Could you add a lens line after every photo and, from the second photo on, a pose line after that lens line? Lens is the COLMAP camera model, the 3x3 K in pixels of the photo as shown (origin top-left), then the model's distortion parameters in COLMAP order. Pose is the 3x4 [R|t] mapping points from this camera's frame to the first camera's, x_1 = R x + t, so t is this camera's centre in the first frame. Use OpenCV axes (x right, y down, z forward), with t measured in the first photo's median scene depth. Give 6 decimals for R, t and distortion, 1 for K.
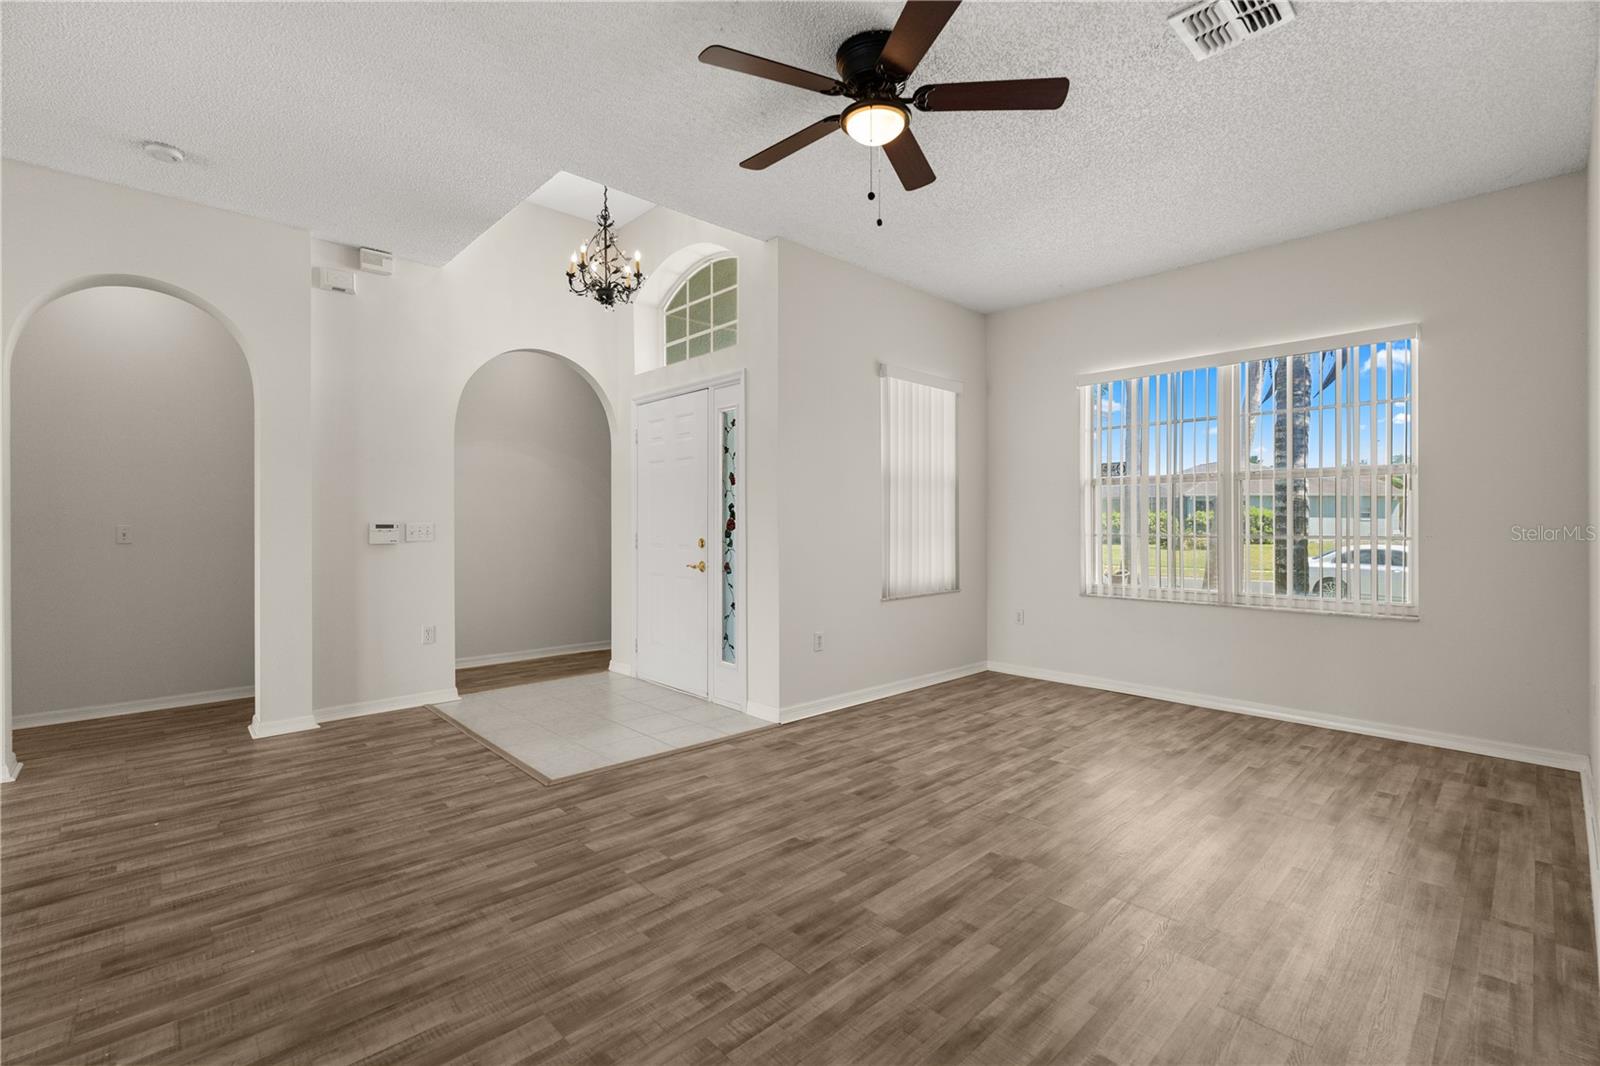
lens RADIAL K [[713.0, 0, 801.8], [0, 713.0, 523.7], [0, 0, 1]] dist [-0.004487, 0.000675]
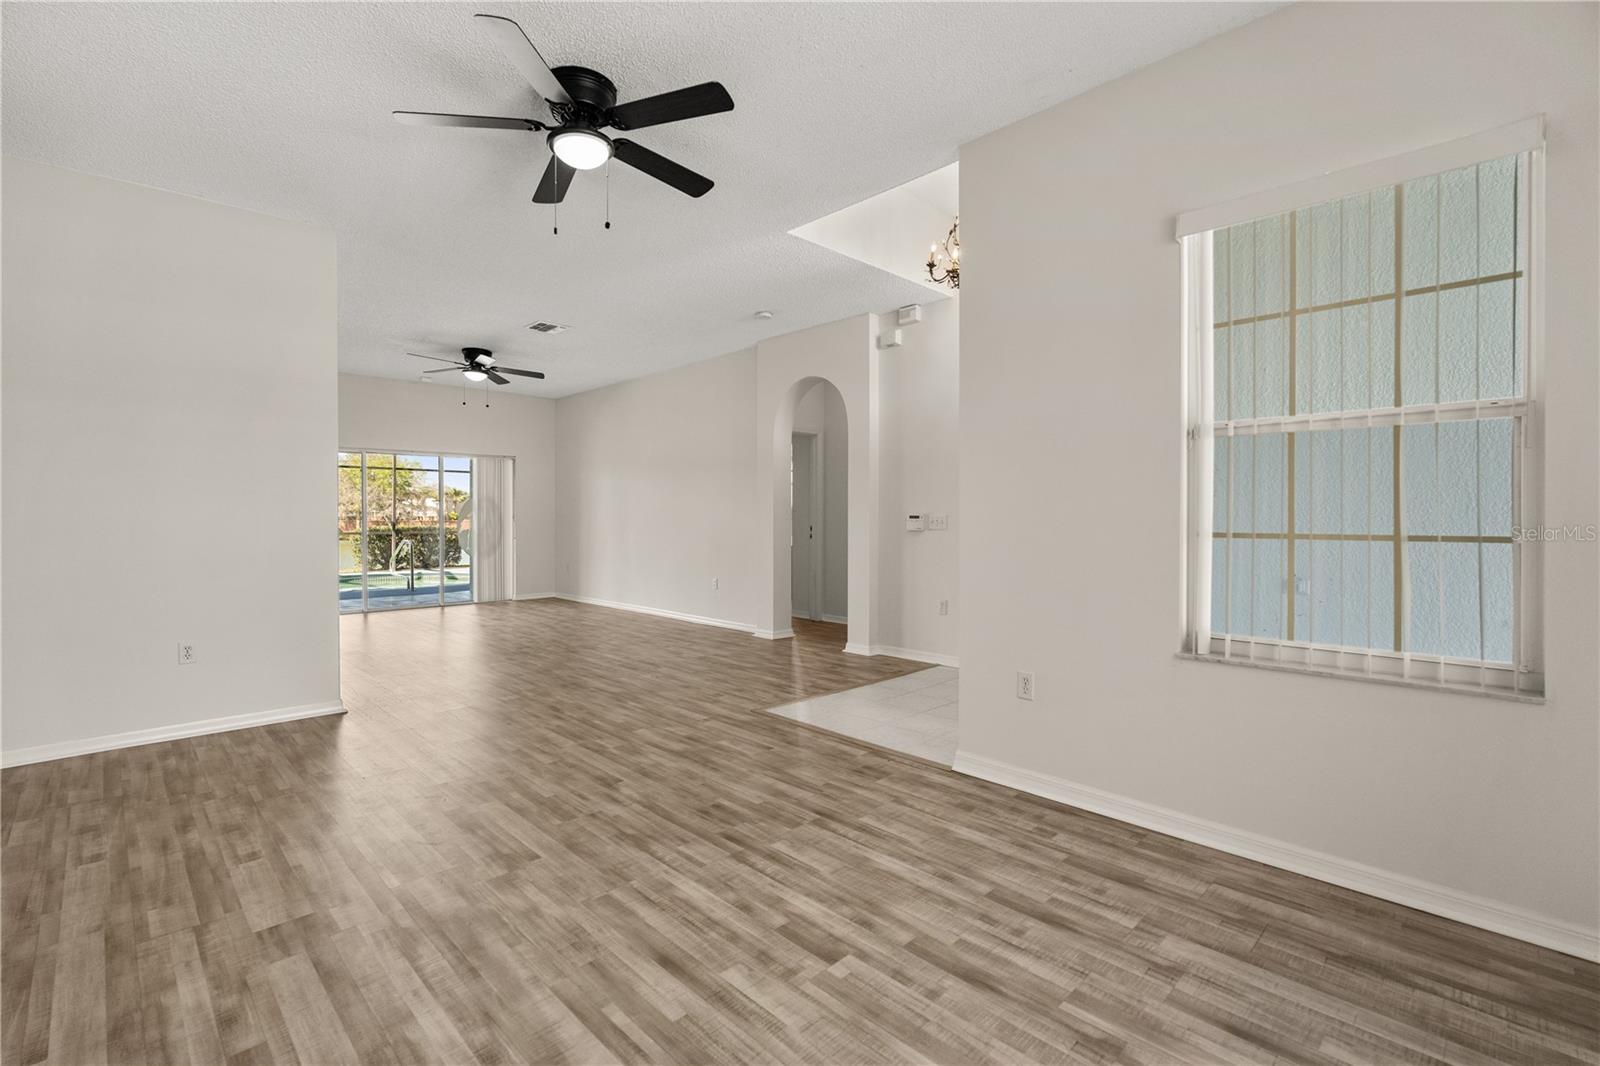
lens RADIAL K [[713.0, 0, 800.8], [0, 713.0, 526.5], [0, 0, 1]] dist [-0.004487, 0.000675]
pose [[0.020133, 0.014037, -0.999699, 0.910266], [-0.004540, 0.999892, 0.013948, 0.004574], [0.999787, 0.004258, 0.020195, 0.994715]]
